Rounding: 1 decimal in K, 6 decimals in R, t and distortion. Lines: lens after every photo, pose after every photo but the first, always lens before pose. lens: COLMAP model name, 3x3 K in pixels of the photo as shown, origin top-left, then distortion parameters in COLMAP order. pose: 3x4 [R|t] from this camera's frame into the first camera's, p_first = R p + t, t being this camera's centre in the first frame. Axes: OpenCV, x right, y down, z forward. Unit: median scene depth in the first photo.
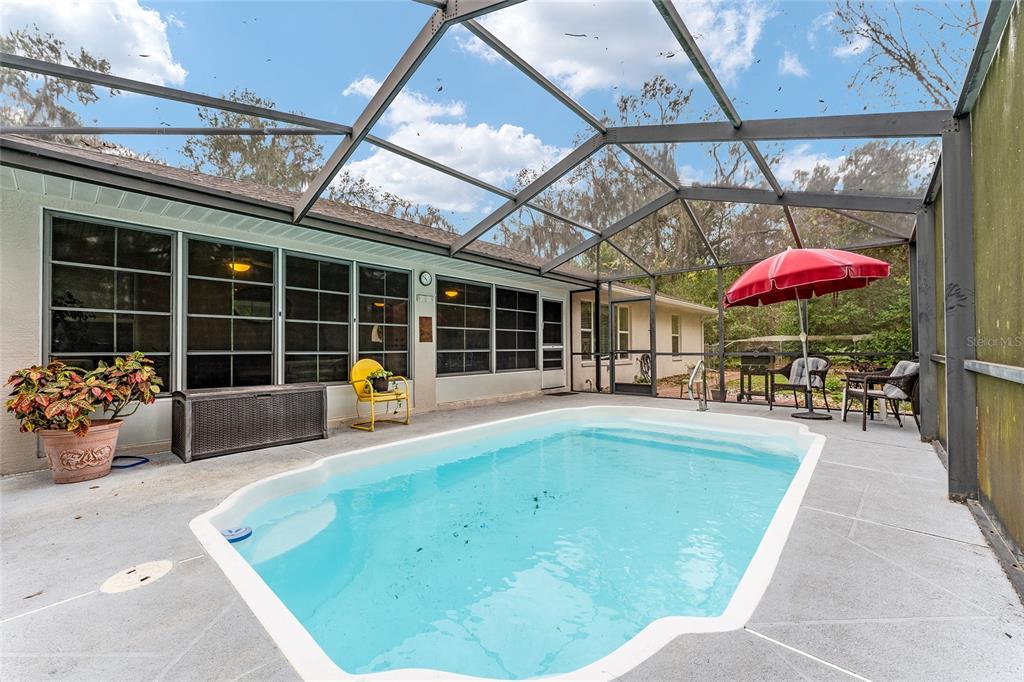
lens RADIAL K [[411.3, 0, 516.5], [0, 411.3, 341.7], [0, 0, 1]] dist [-0.002048, -0.000007]
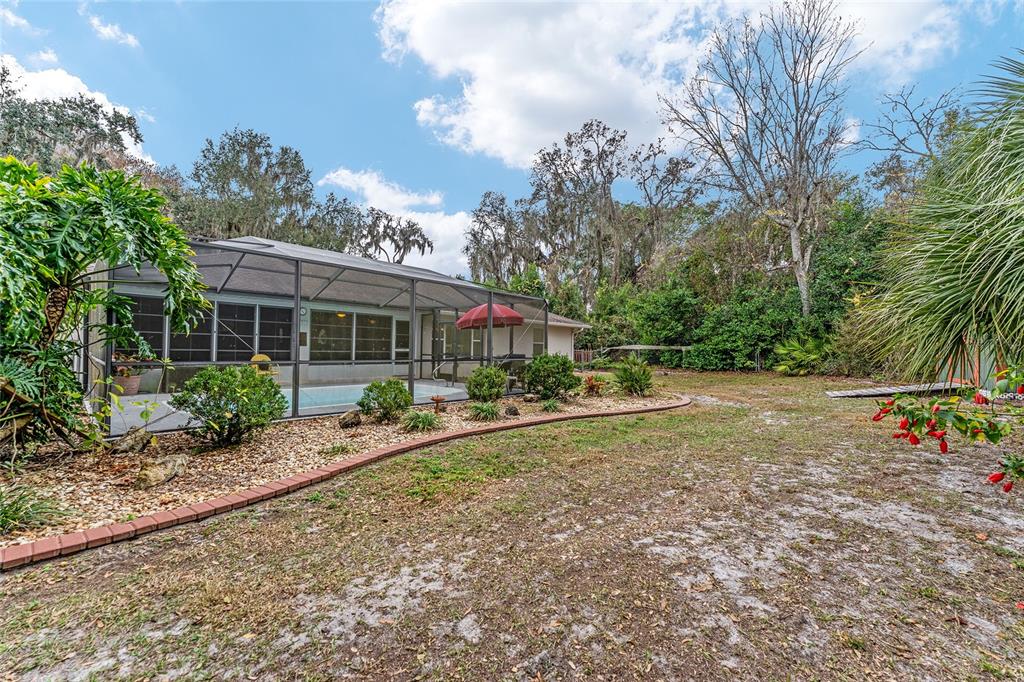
lens RADIAL K [[411.3, 0, 514.0], [0, 411.3, 342.3], [0, 0, 1]] dist [-0.002048, -0.000007]
pose [[0.999385, 0.026445, -0.023007, 0.552129], [-0.026398, 0.999649, 0.002364, -0.031943], [0.023061, -0.001755, 0.999733, -0.588872]]
